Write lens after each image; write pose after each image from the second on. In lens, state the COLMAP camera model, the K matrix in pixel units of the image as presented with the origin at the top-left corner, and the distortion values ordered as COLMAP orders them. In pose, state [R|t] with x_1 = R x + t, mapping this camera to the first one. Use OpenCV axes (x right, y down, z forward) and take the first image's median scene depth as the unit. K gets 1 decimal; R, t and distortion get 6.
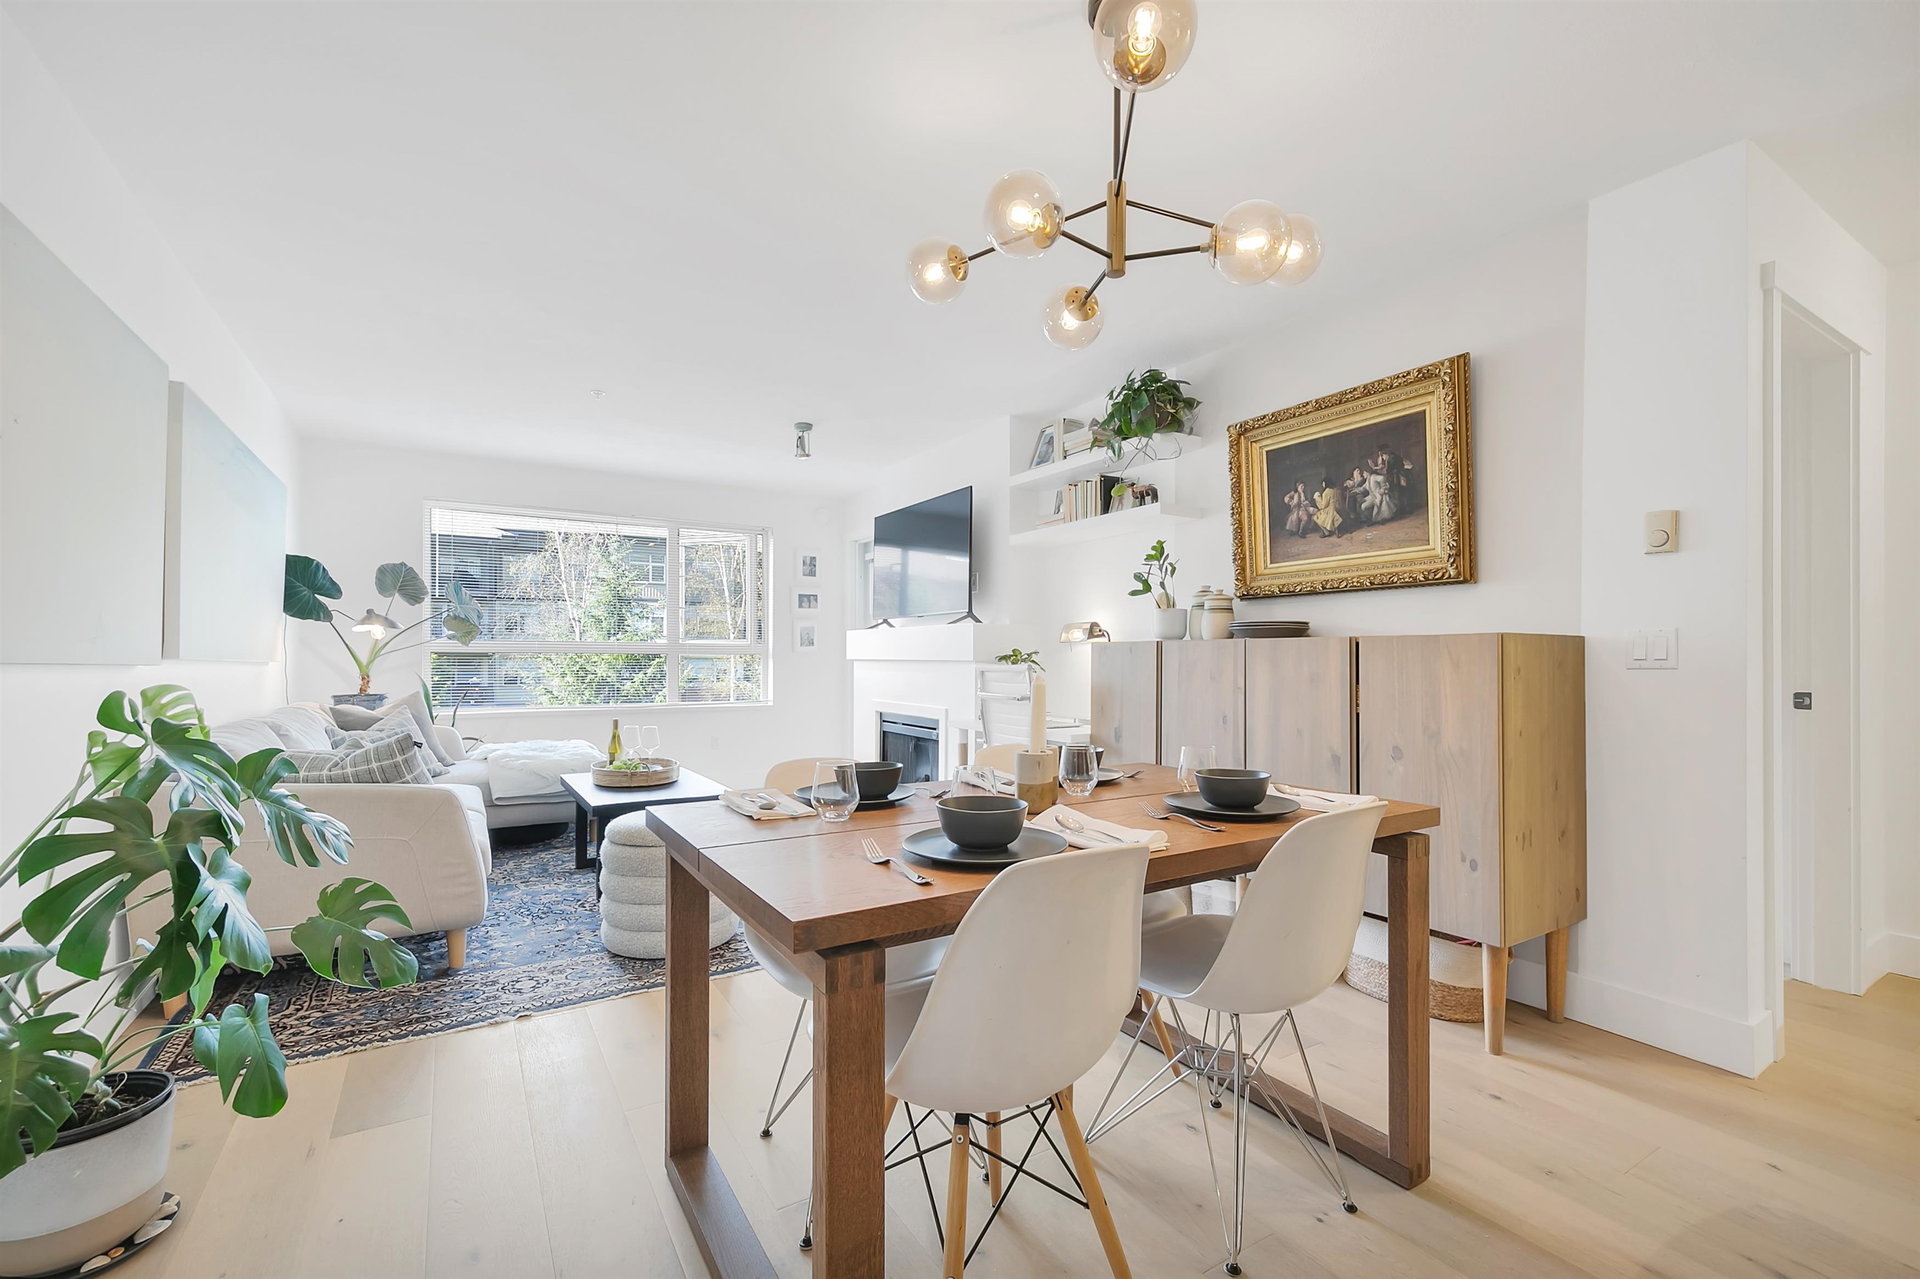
lens RADIAL K [[833.8, 0, 968.1], [0, 833.8, 659.9], [0, 0, 1]] dist [-0.003722, -0.000291]
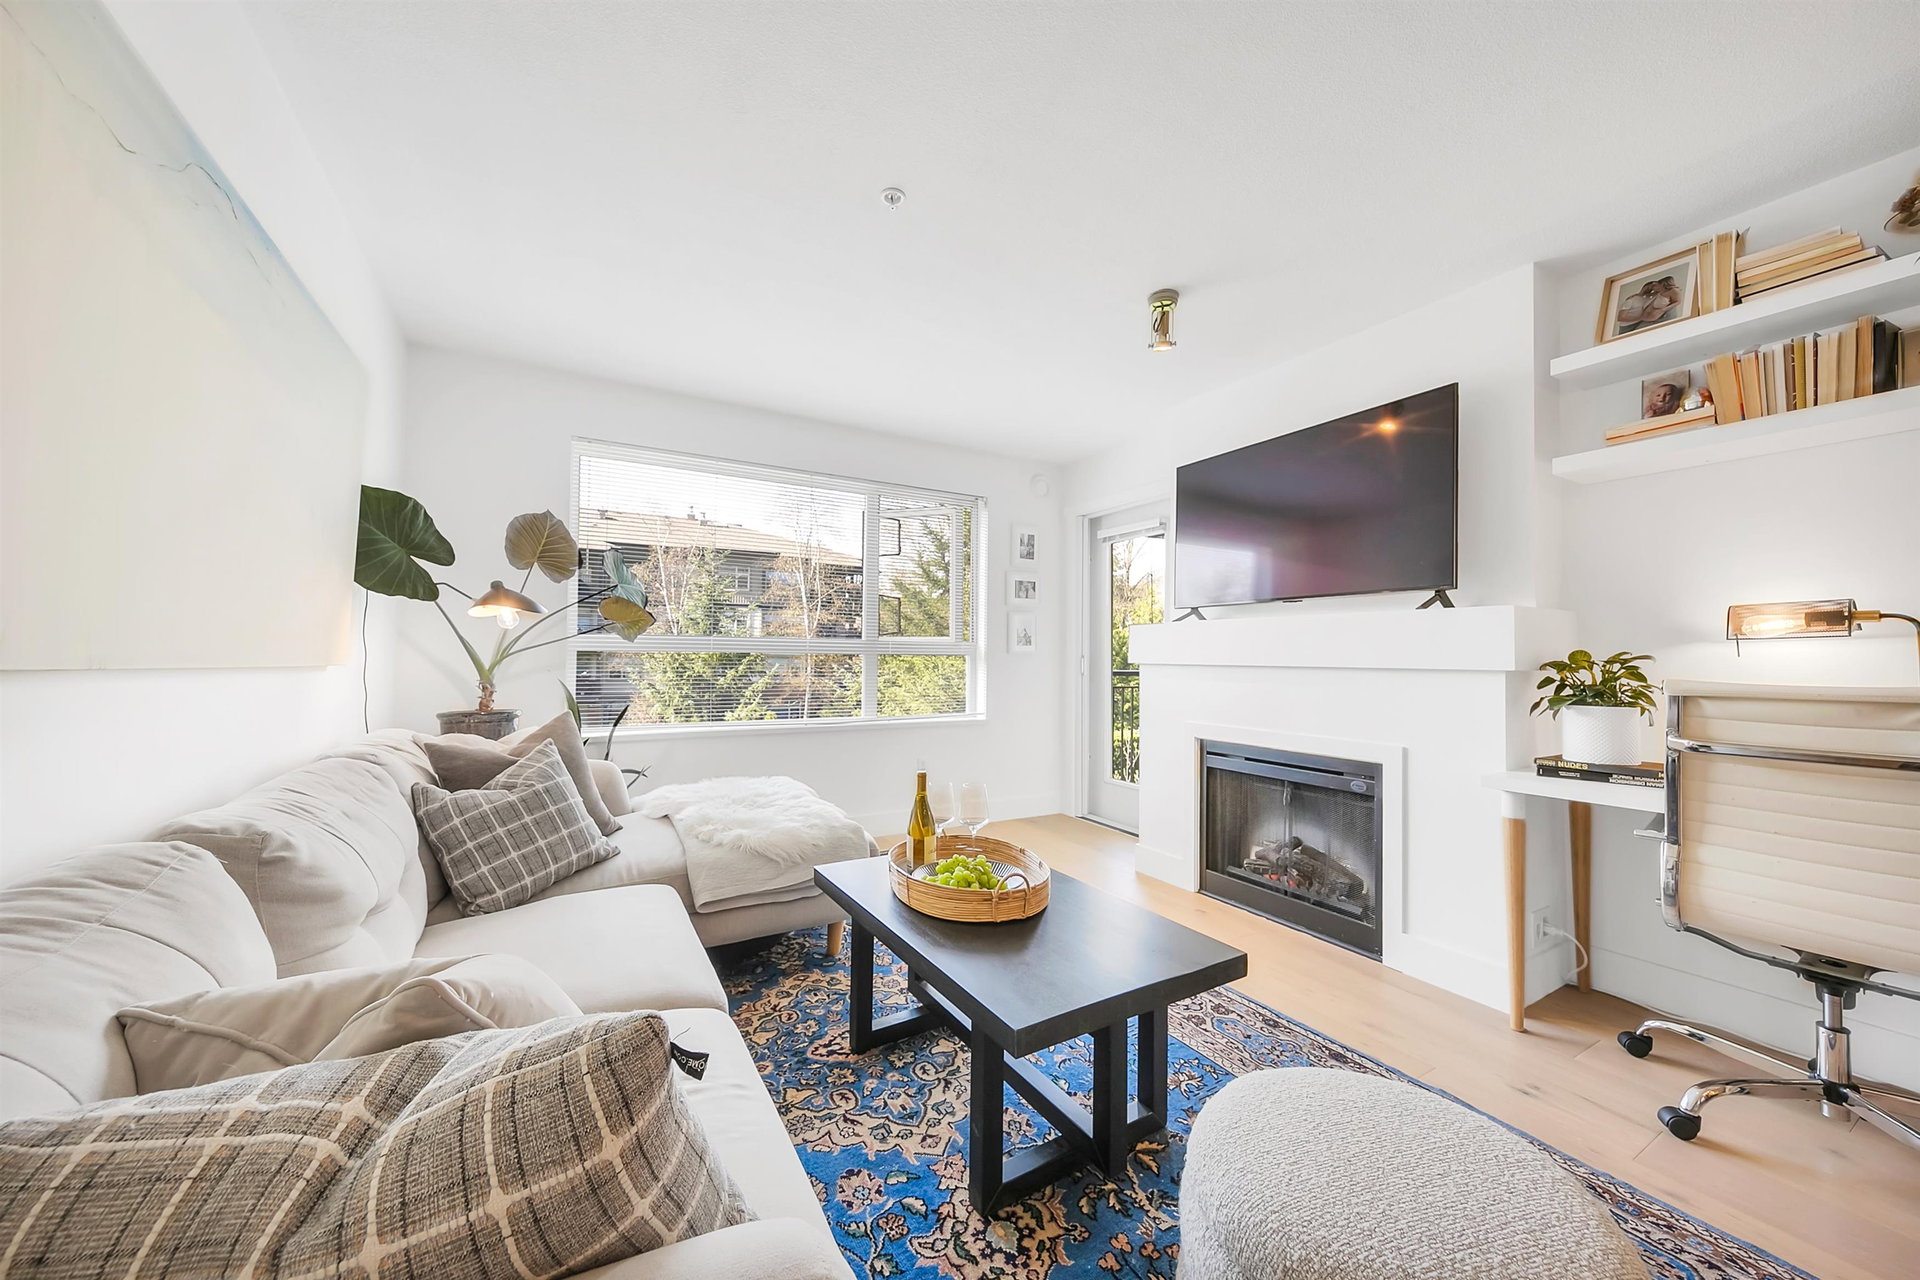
lens RADIAL K [[689.3, 0, 947.0], [0, 689.3, 639.8], [0, 0, 1]] dist [0.002322, -0.000130]
pose [[0.998989, 0.004721, -0.044704, -0.323279], [-0.005956, 0.999603, -0.027532, -0.004157], [0.044556, 0.027771, 0.998621, 0.450989]]
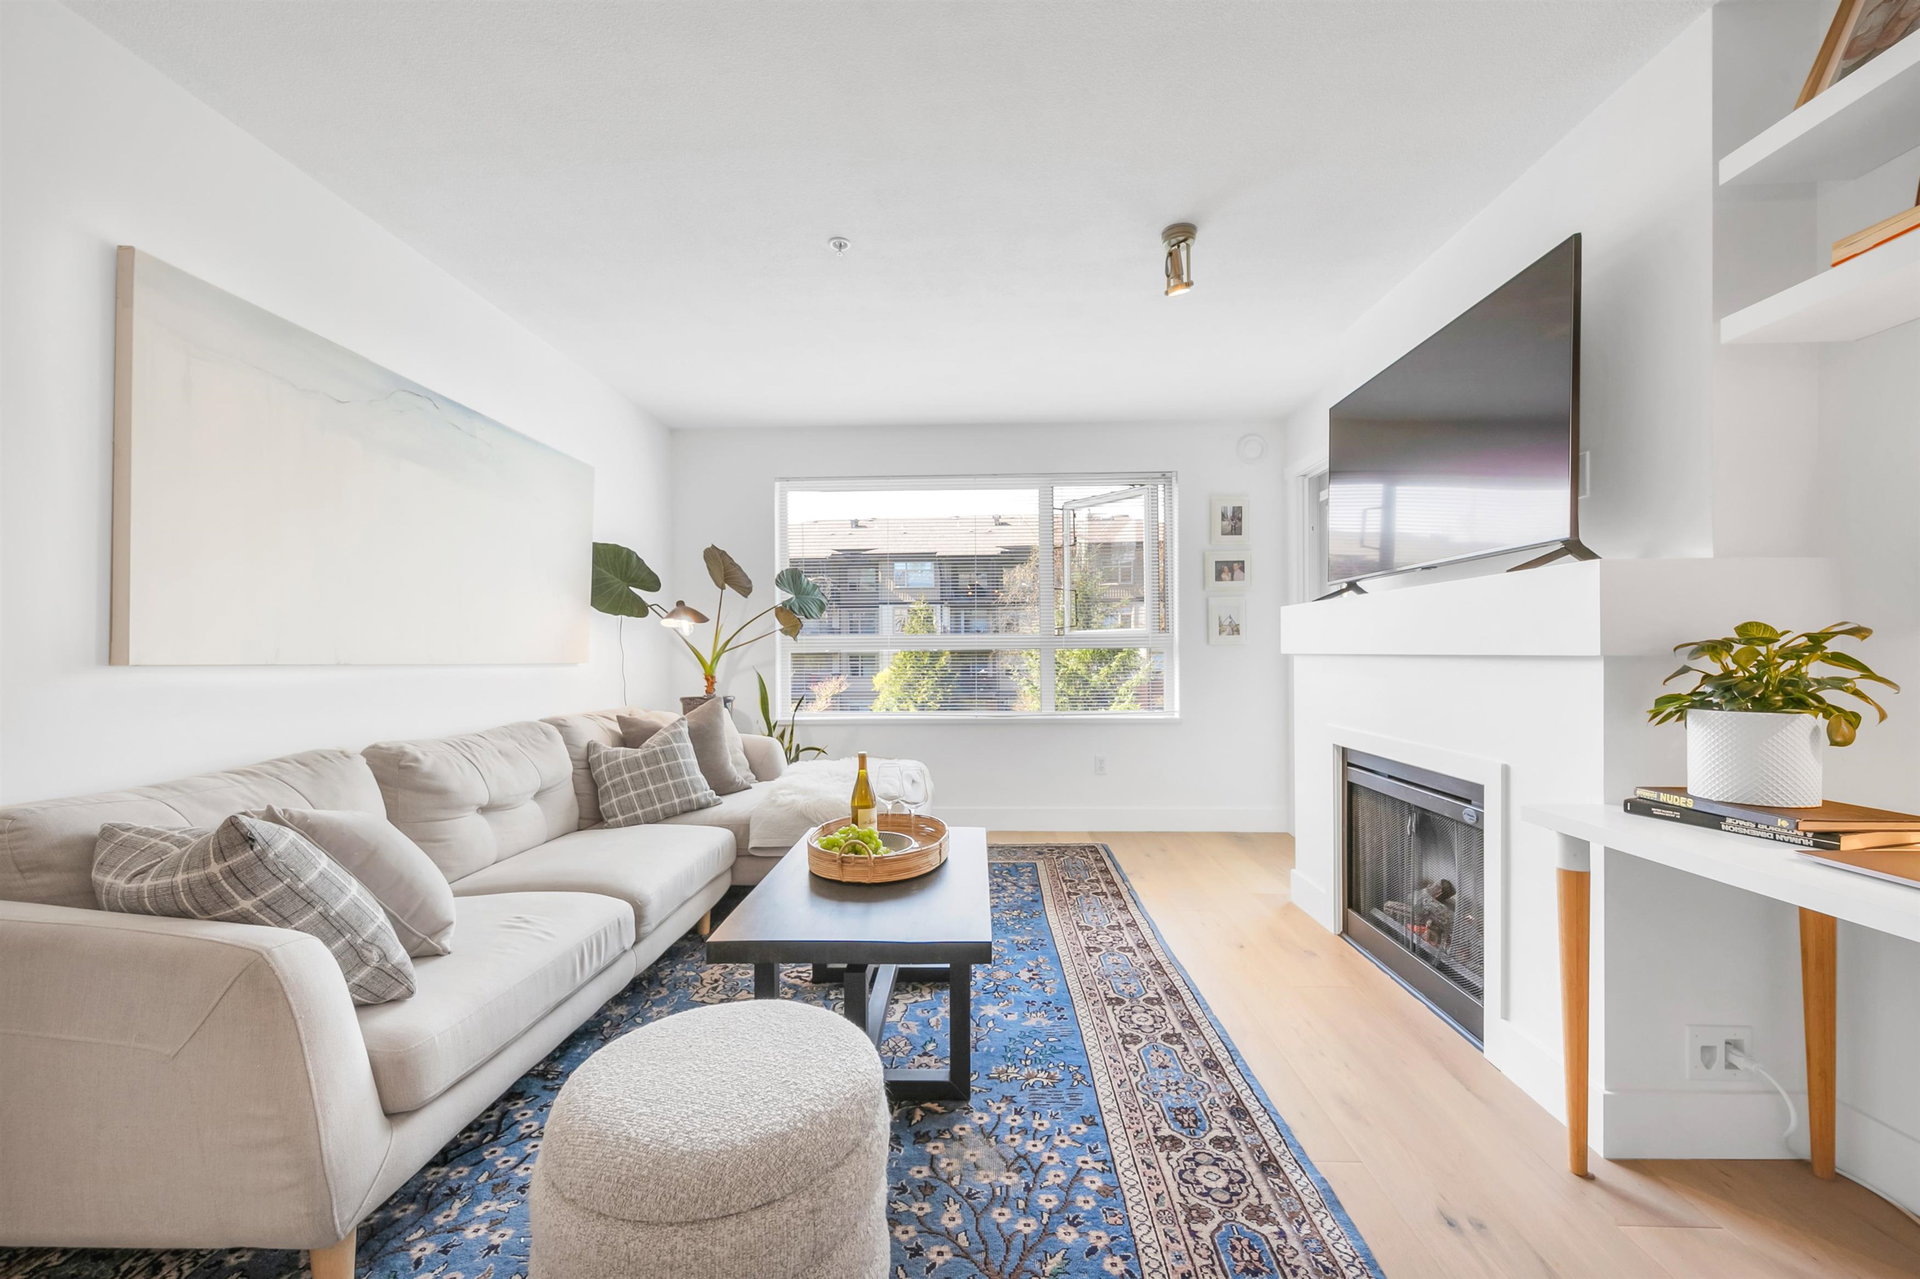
lens RADIAL K [[739.1, 0, 956.6], [0, 739.1, 652.5], [0, 0, 1]] dist [-0.000920, 0.000160]
pose [[0.824199, -0.009714, -0.566217, -0.041117], [0.009131, 0.999951, -0.003864, -0.001692], [0.566226, -0.001985, 0.824247, 0.485754]]
